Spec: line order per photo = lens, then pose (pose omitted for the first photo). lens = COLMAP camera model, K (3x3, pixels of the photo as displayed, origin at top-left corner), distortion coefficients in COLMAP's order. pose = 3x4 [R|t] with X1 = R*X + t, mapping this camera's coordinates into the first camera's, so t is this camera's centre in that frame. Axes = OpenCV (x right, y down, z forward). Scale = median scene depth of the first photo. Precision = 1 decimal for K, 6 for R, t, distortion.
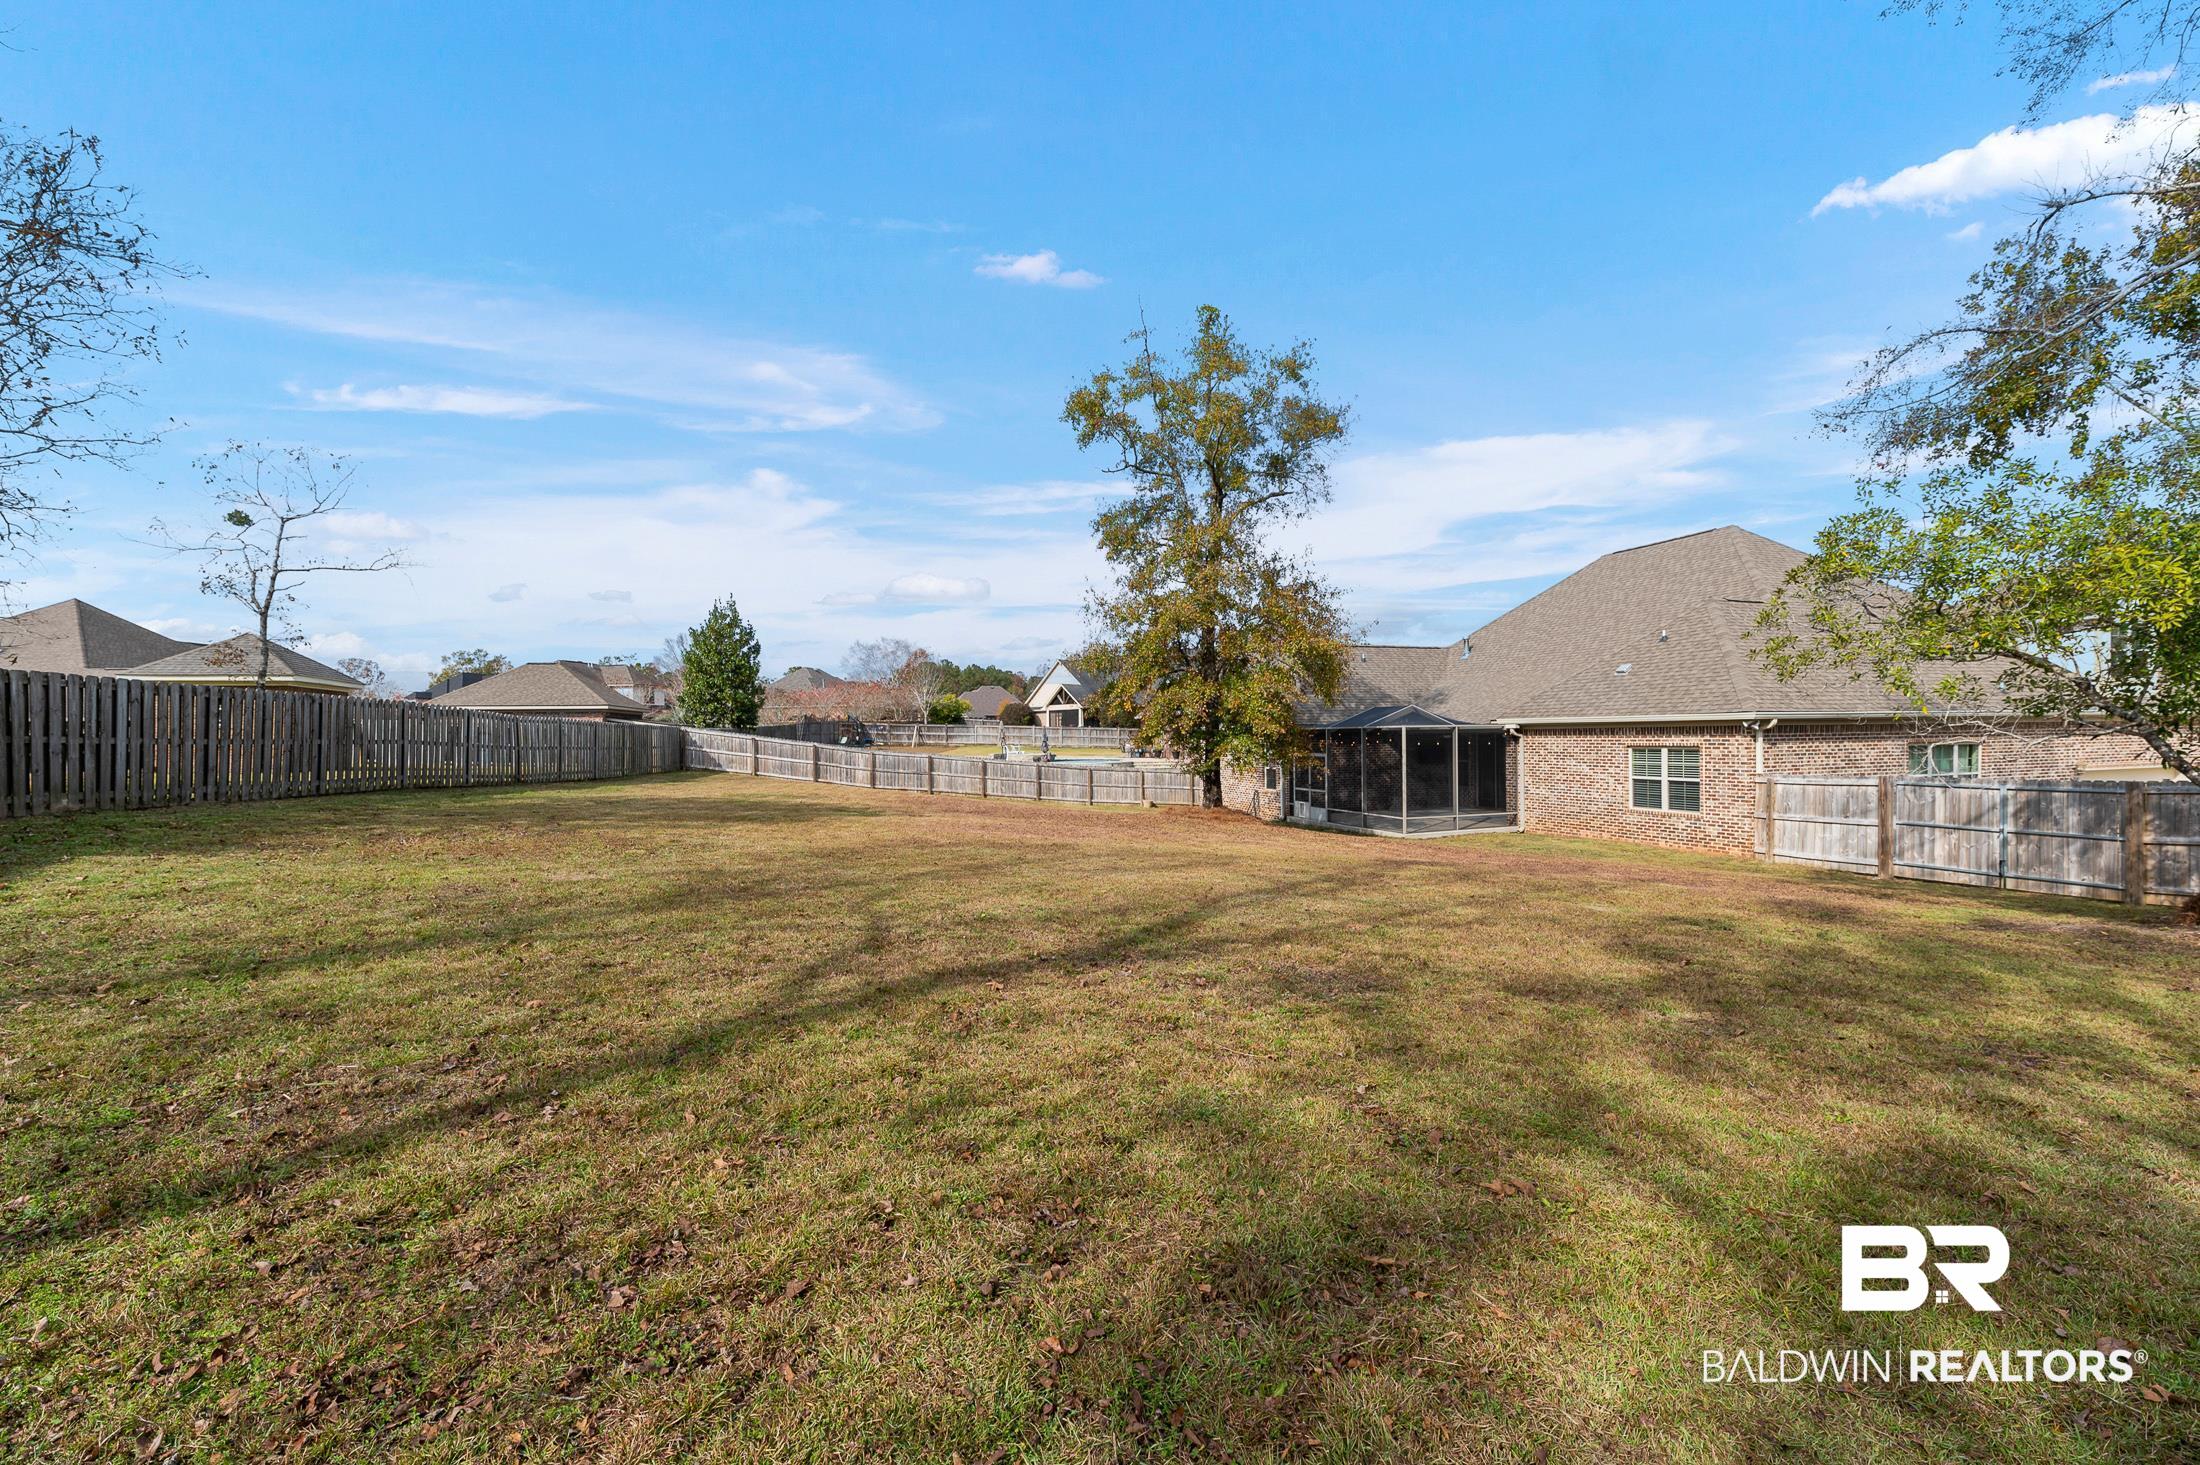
lens RADIAL K [[889.8, 0, 1091.0], [0, 889.8, 734.1], [0, 0, 1]] dist [-0.006278, -0.000540]
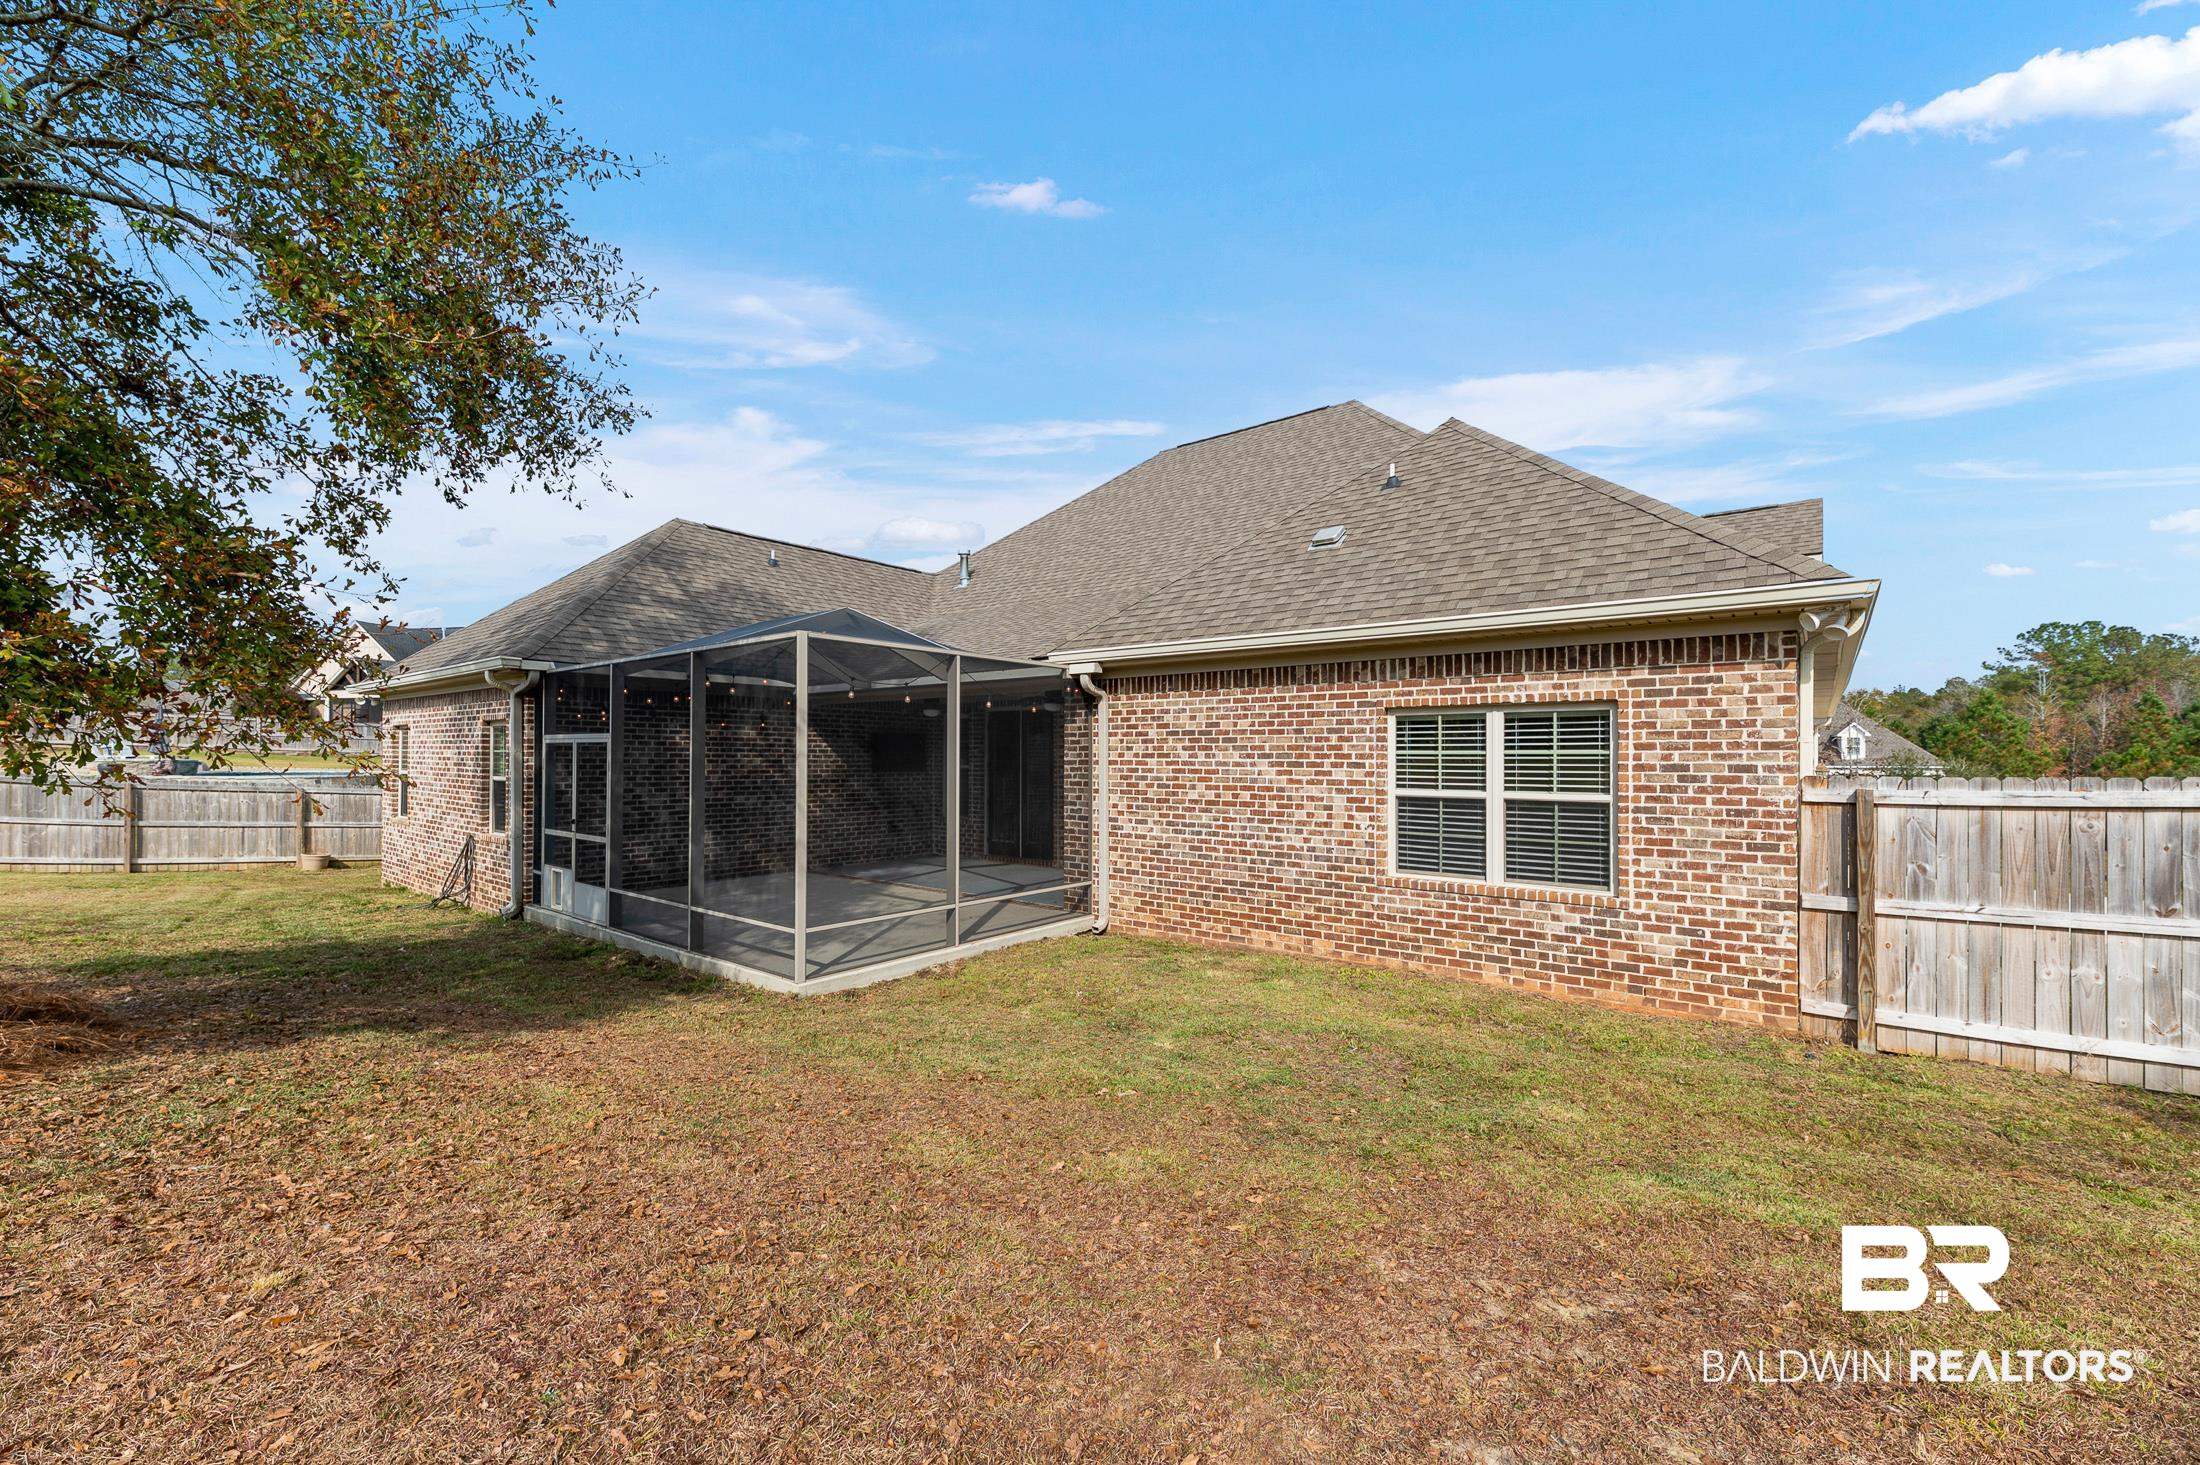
lens RADIAL K [[889.8, 0, 1095.7], [0, 889.8, 749.2], [0, 0, 1]] dist [-0.006278, -0.000540]
pose [[0.845173, 0.017933, 0.534192, 0.295109], [-0.014363, 0.999838, -0.010840, 0.035572], [-0.534300, 0.001489, 0.845293, 0.734869]]
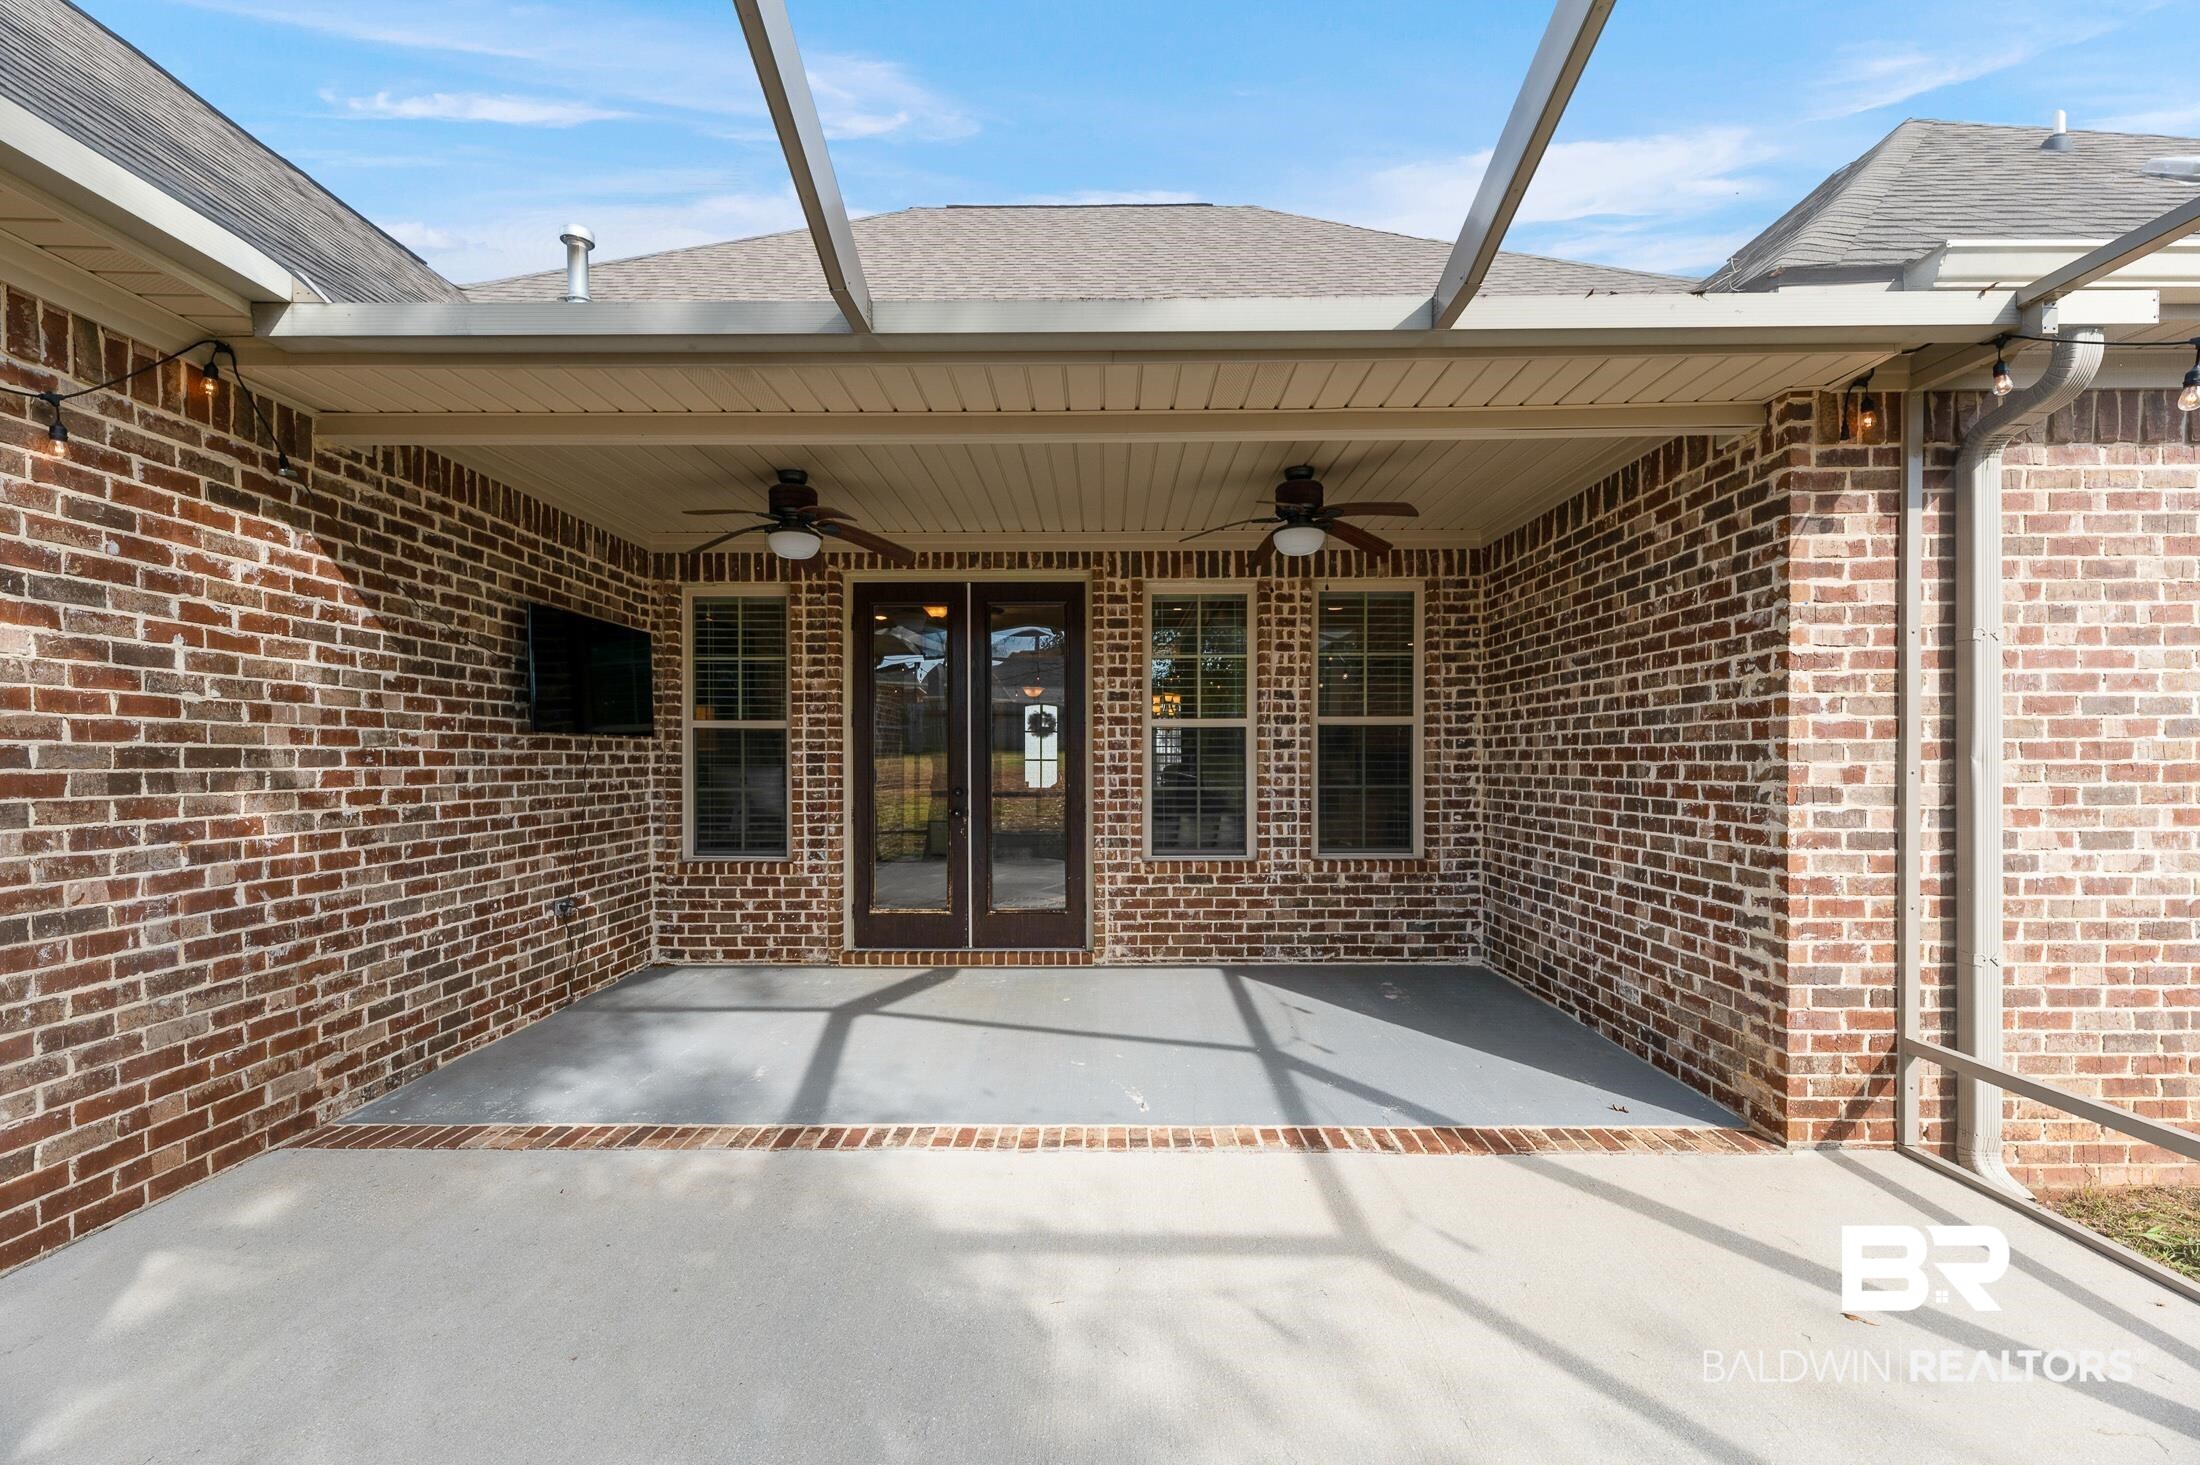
lens RADIAL K [[889.8, 0, 1089.8], [0, 889.8, 769.0], [0, 0, 1]] dist [-0.006278, -0.000540]
pose [[0.337382, 0.007796, 0.941335, 0.363388], [-0.005151, 0.999966, -0.006436, 0.057238], [-0.941354, -0.002677, 0.337411, 1.213316]]
